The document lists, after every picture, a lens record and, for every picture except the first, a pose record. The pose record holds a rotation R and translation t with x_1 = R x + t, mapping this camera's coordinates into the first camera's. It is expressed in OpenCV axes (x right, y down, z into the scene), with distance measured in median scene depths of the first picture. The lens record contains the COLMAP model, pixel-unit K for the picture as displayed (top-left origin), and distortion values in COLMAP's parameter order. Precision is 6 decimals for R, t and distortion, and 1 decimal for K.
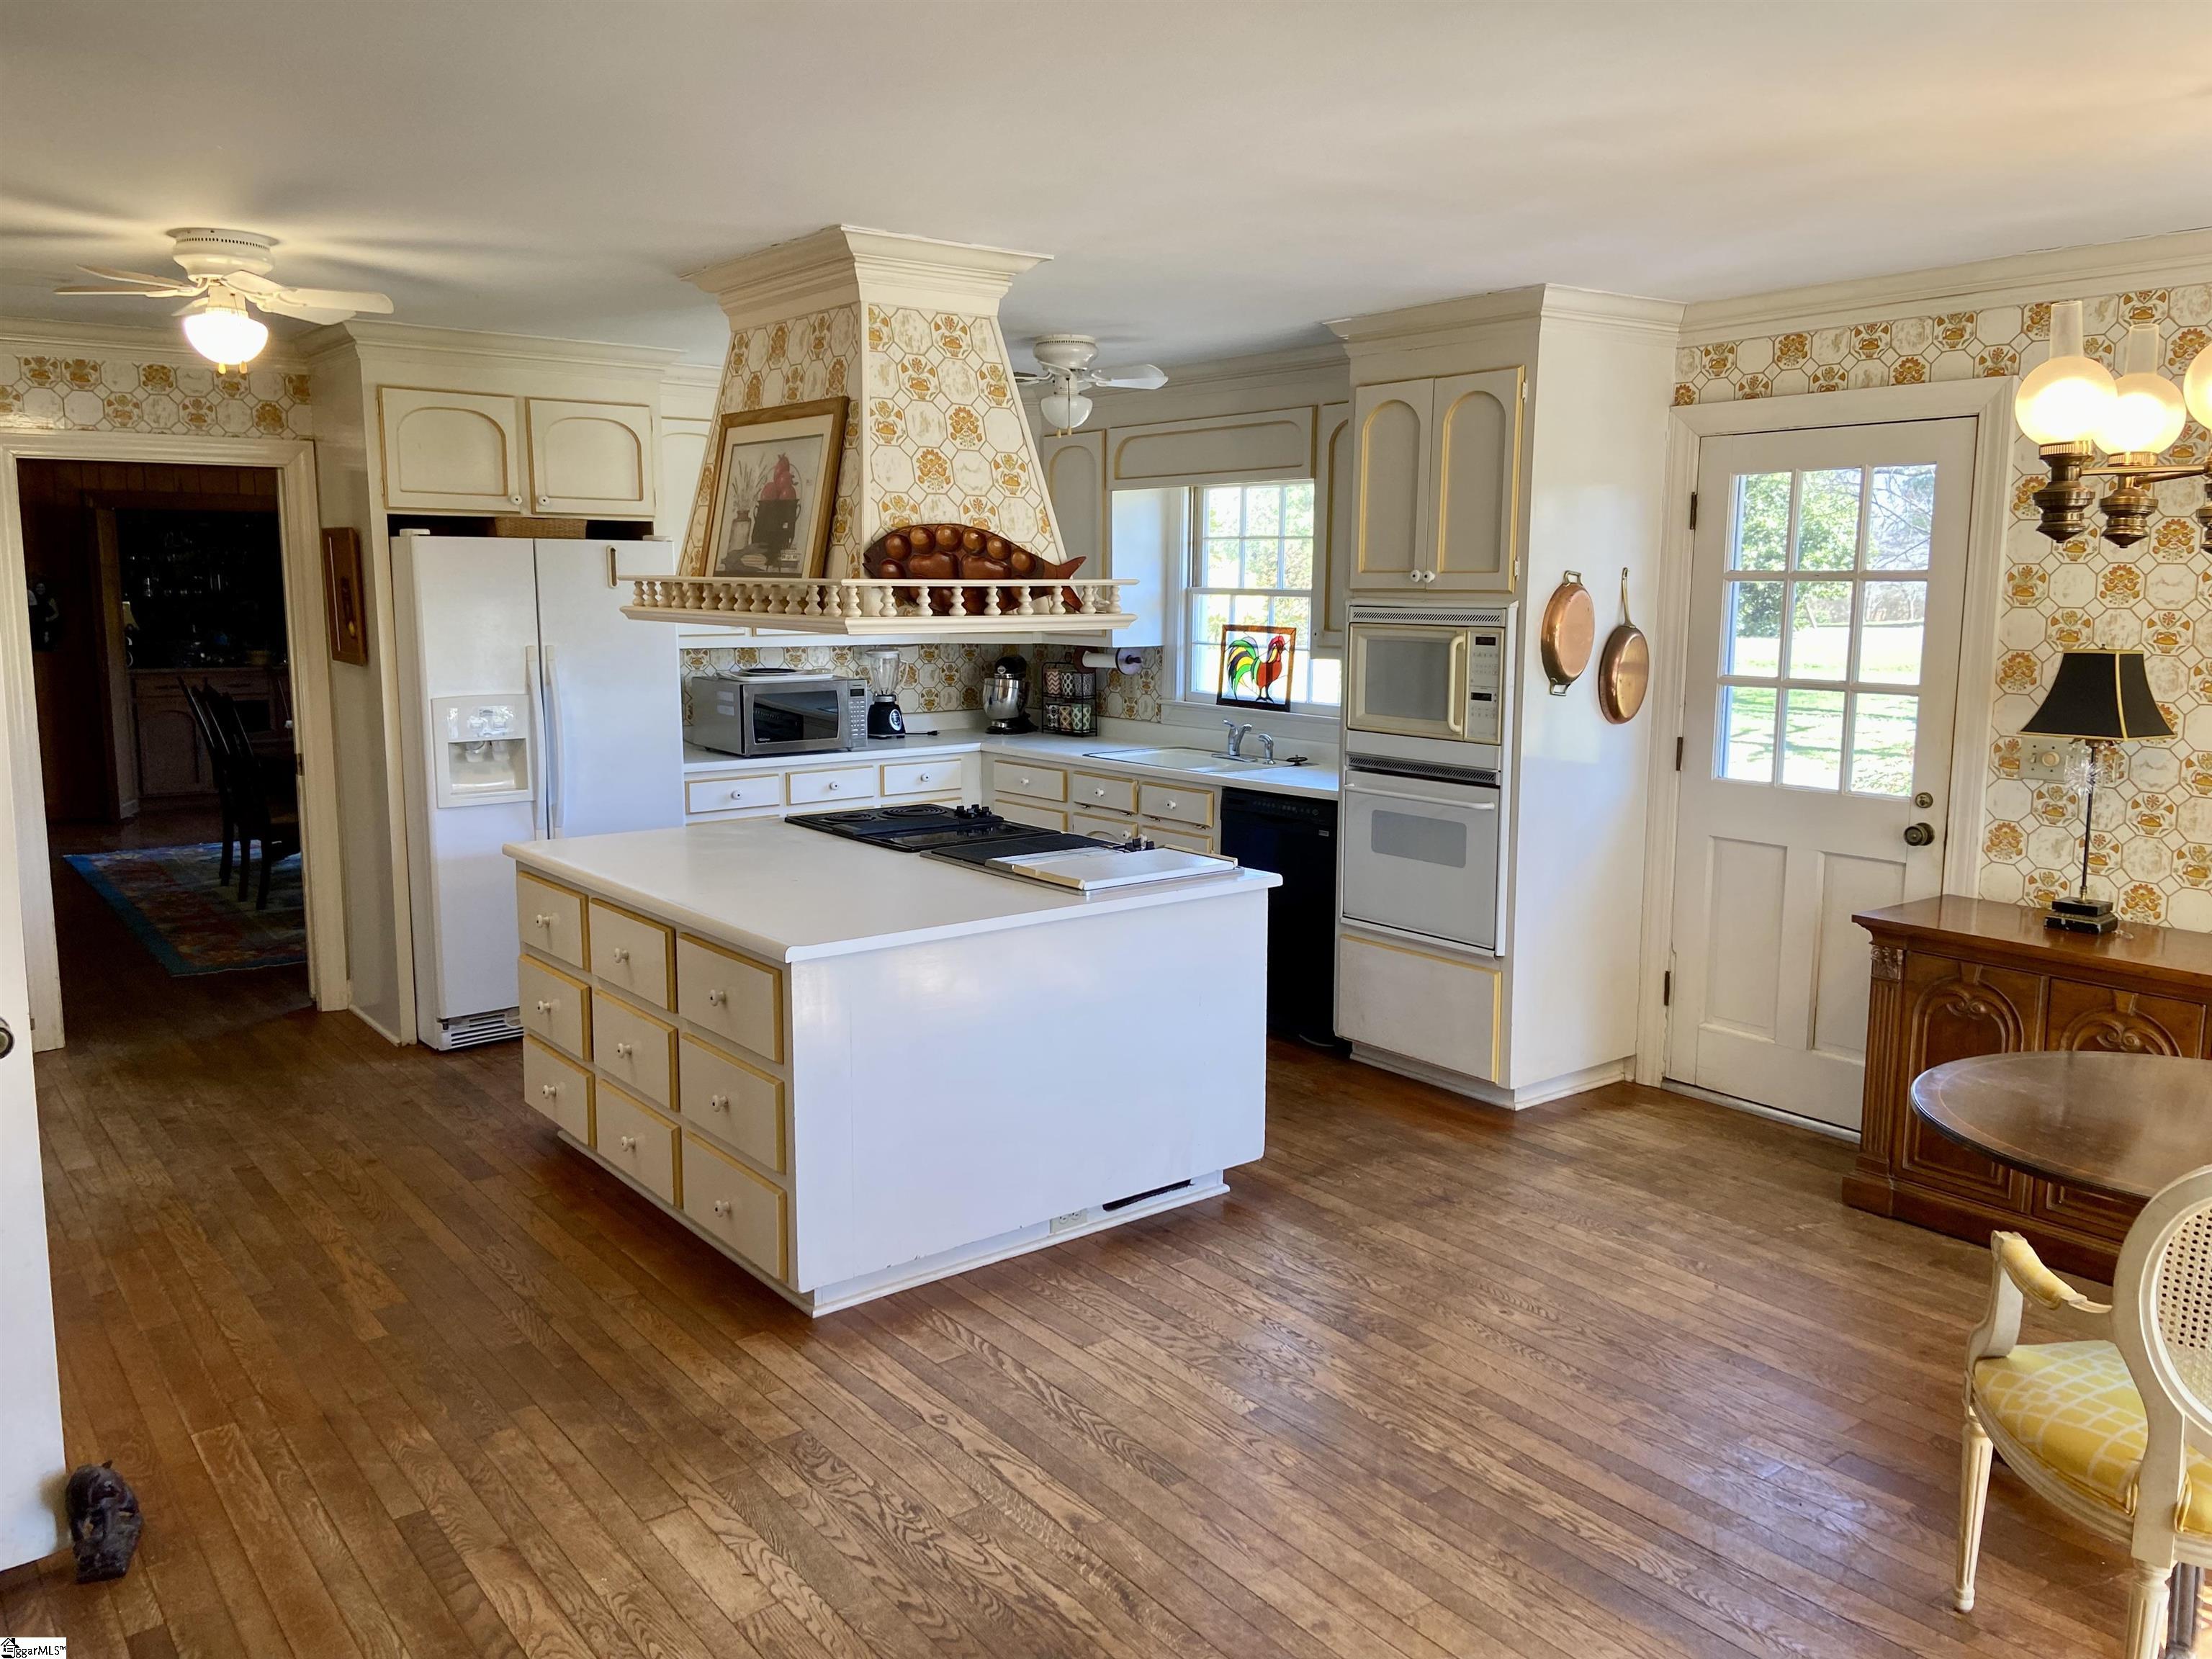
lens RADIAL K [[1667.1, 0, 1083.7], [0, 1667.1, 802.4], [0, 0, 1]] dist [0.070341, -0.089388]
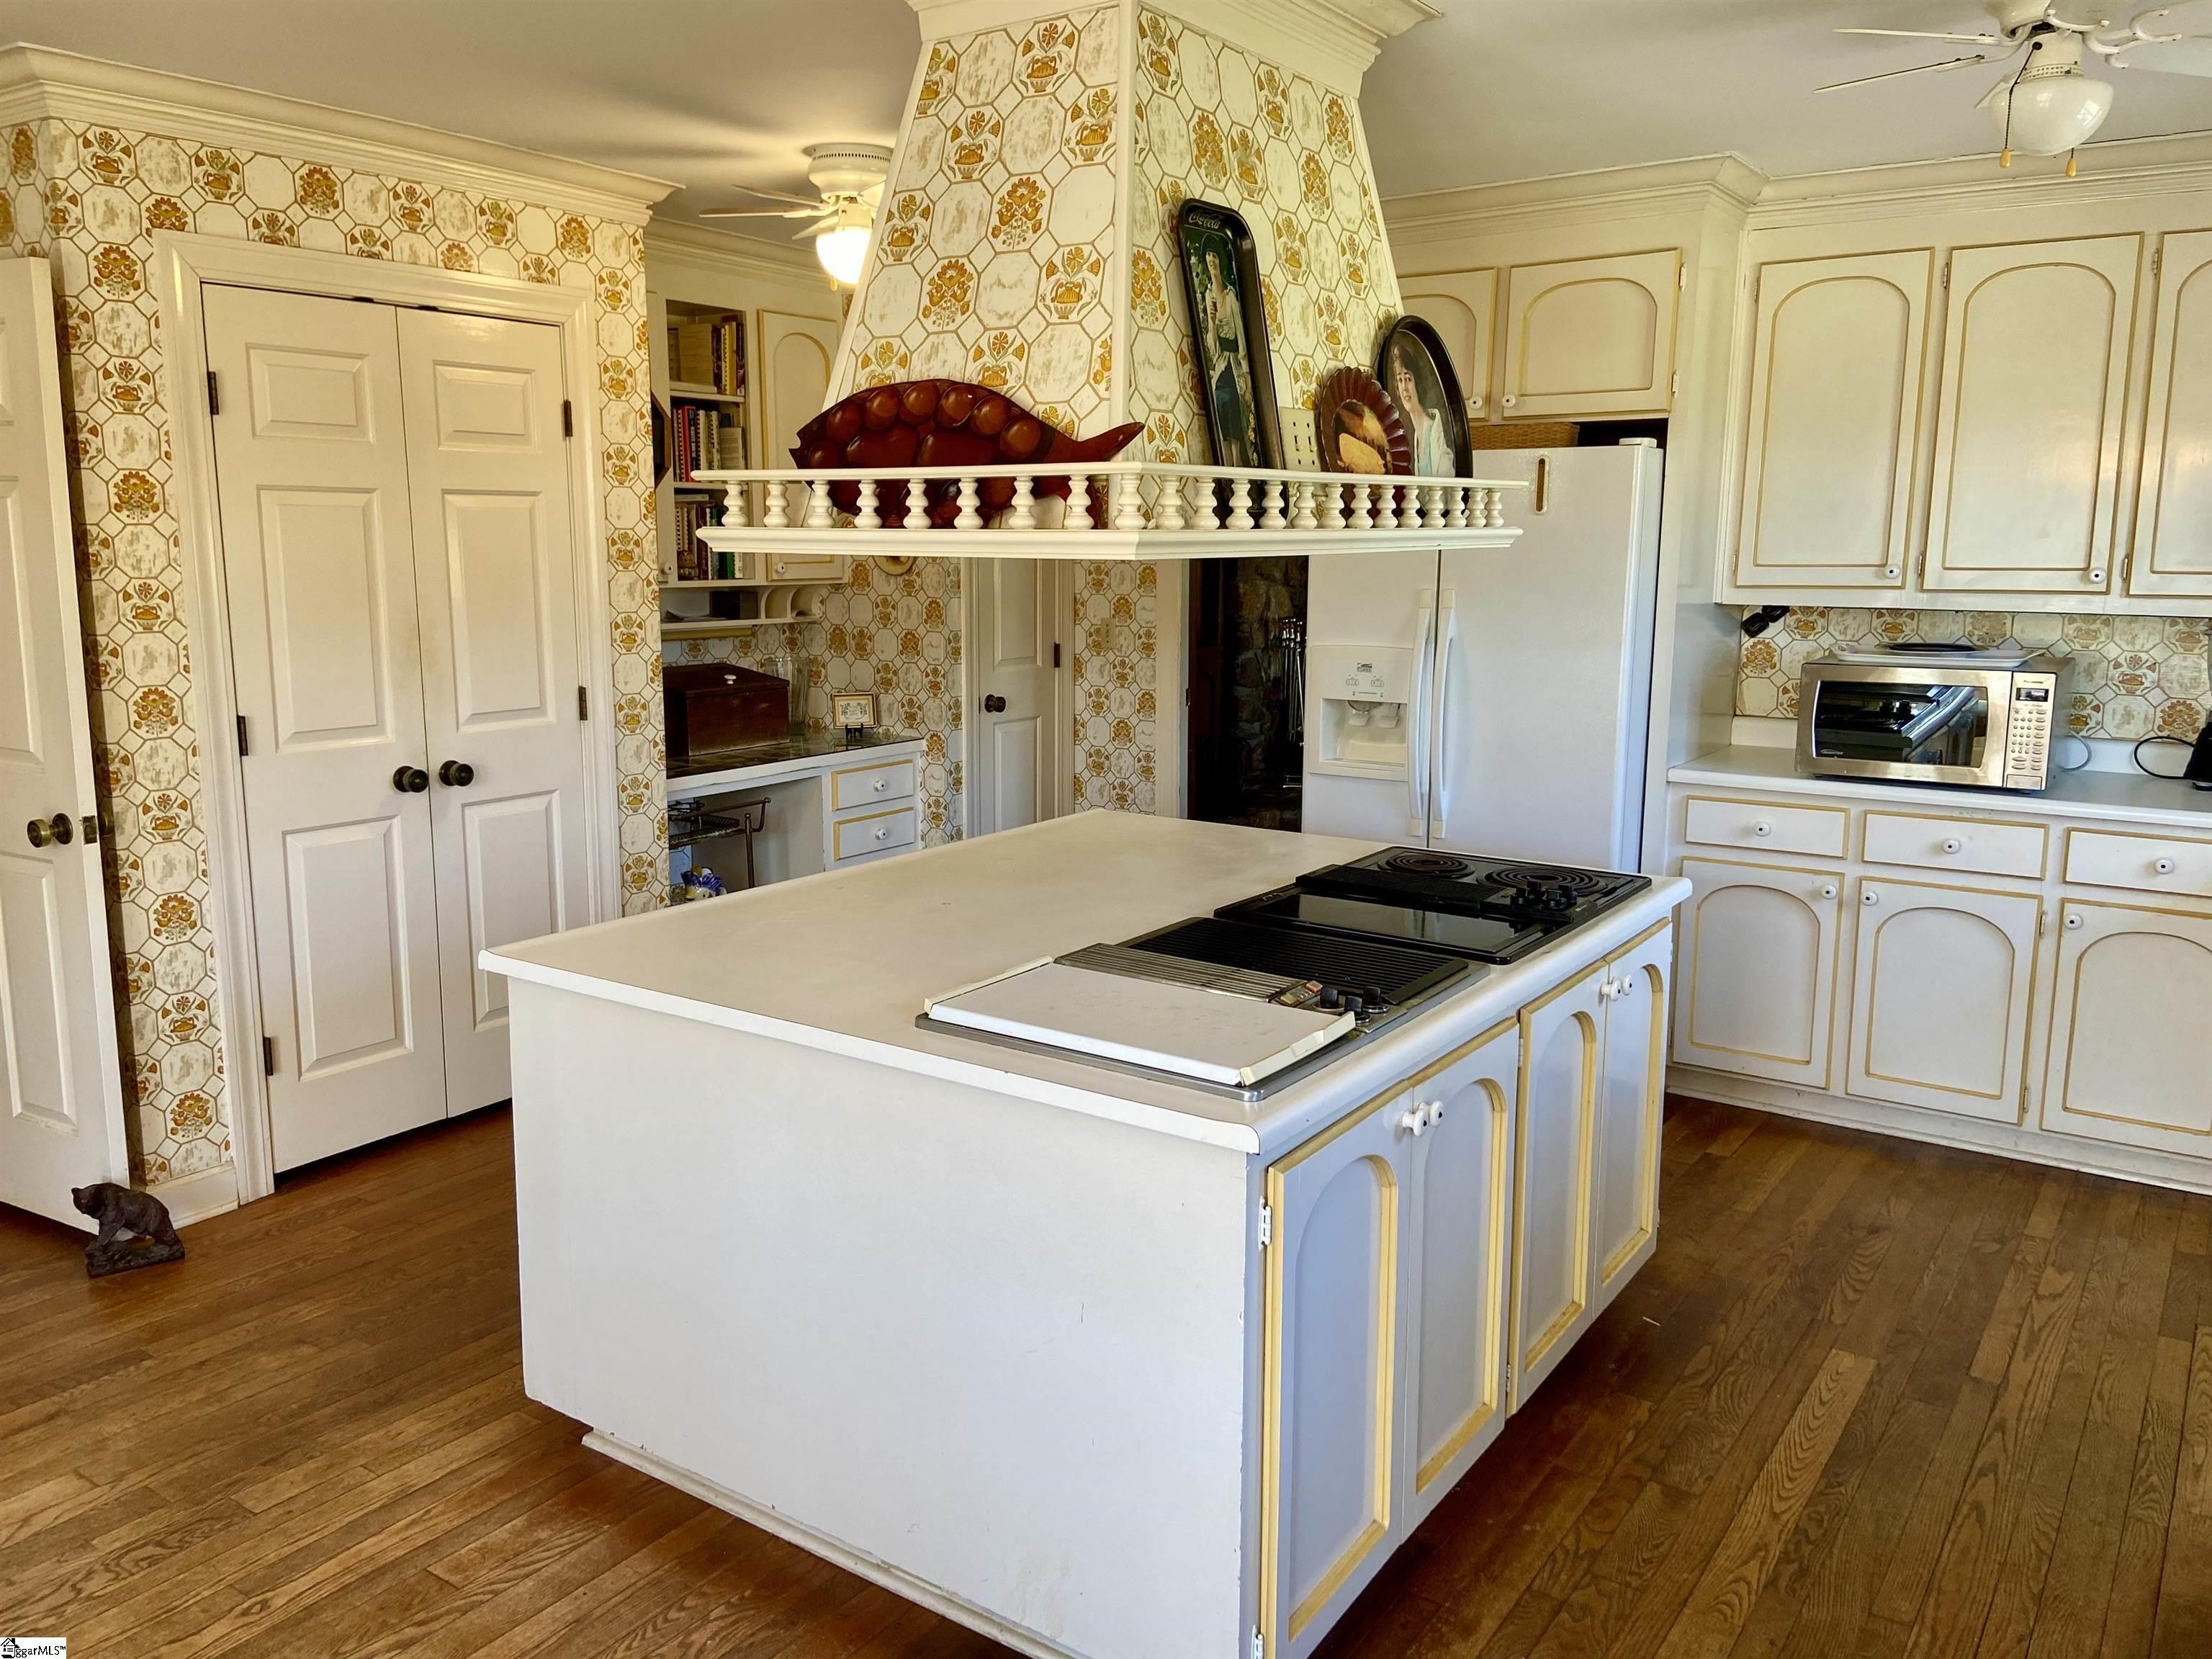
lens RADIAL K [[1667.1, 0, 1083.7], [0, 1667.1, 802.4], [0, 0, 1]] dist [0.070341, -0.089388]
pose [[0.306891, 0.154415, -0.939135, 0.528344], [-0.134174, 0.983915, 0.117932, -0.091236], [0.942239, 0.089815, 0.322674, 0.852028]]
